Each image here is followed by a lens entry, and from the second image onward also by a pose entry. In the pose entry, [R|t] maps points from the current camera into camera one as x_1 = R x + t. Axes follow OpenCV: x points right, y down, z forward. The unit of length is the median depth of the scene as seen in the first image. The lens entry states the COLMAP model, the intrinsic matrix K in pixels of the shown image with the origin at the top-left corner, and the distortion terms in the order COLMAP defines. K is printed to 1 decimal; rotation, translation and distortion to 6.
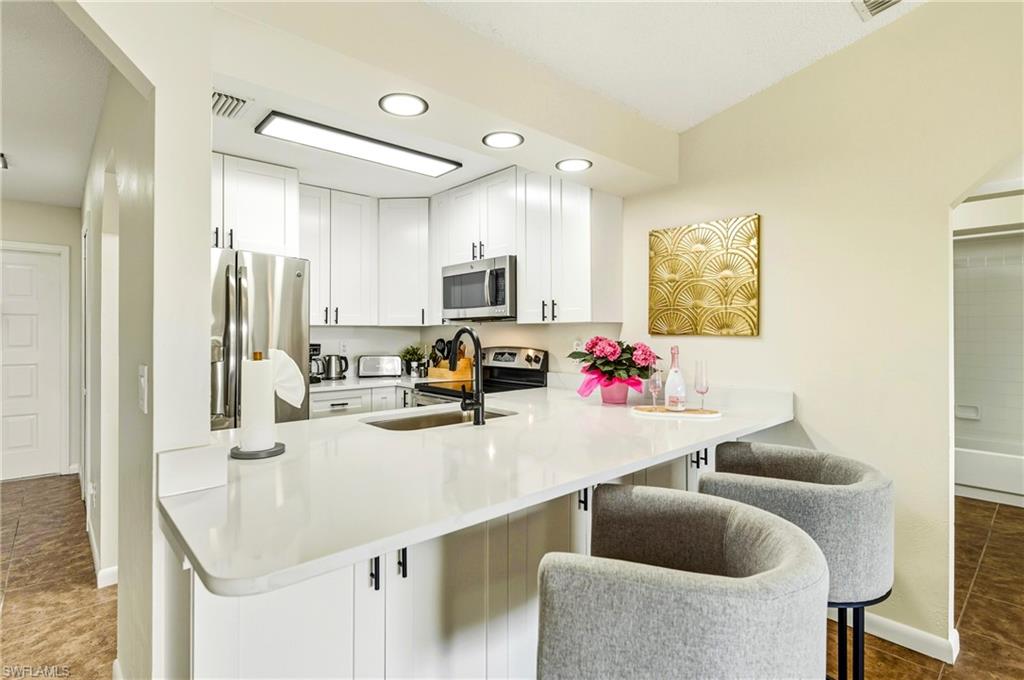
lens RADIAL K [[501.0, 0, 513.4], [0, 501.0, 332.0], [0, 0, 1]] dist [-0.001386, -0.000233]
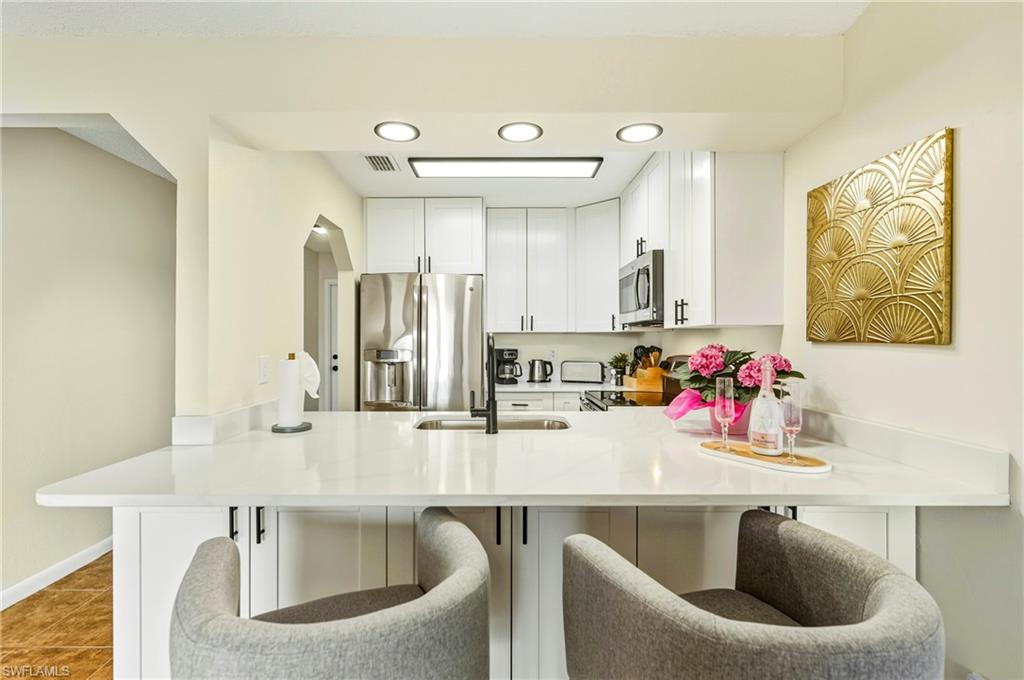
lens RADIAL K [[492.1, 0, 506.9], [0, 492.1, 342.4], [0, 0, 1]] dist [-0.000211, -0.000238]
pose [[0.739544, 0.005080, -0.673089, 0.377256], [0.000096, 0.999971, 0.007653, 0.000458], [0.673109, -0.005725, 0.739521, 0.198249]]
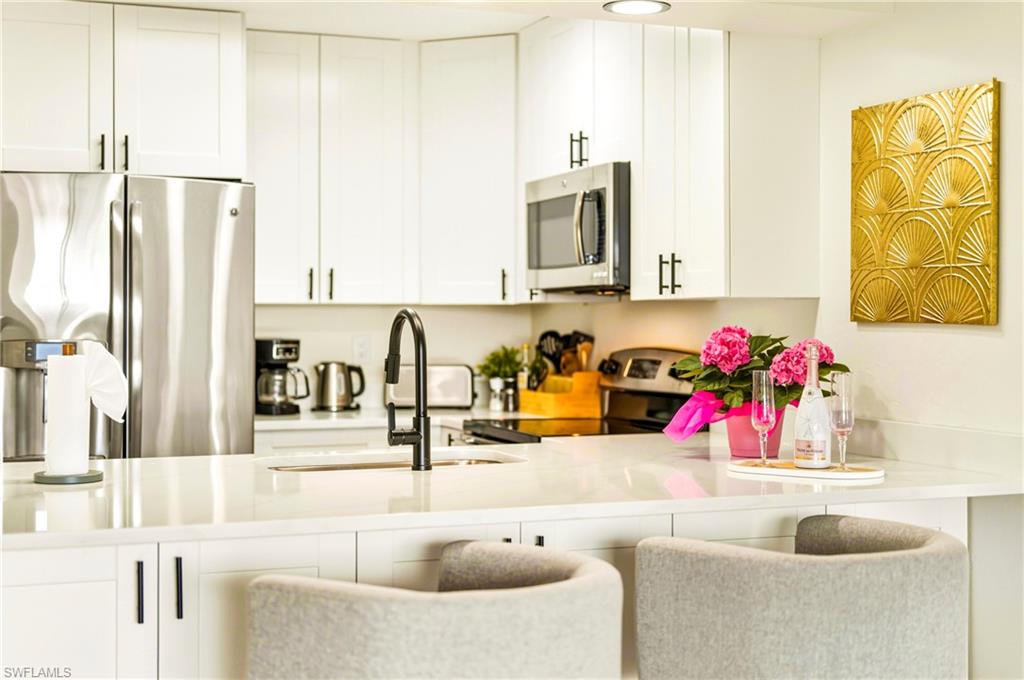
lens RADIAL K [[1496.4, 0, 612.5], [0, 1496.4, 337.9], [0, 0, 1]] dist [-0.006180, -0.102179]
pose [[0.949856, 0.005641, -0.312637, 0.452099], [-0.000656, 0.999871, 0.016049, -0.002774], [0.312687, -0.015039, 0.949737, -0.404385]]
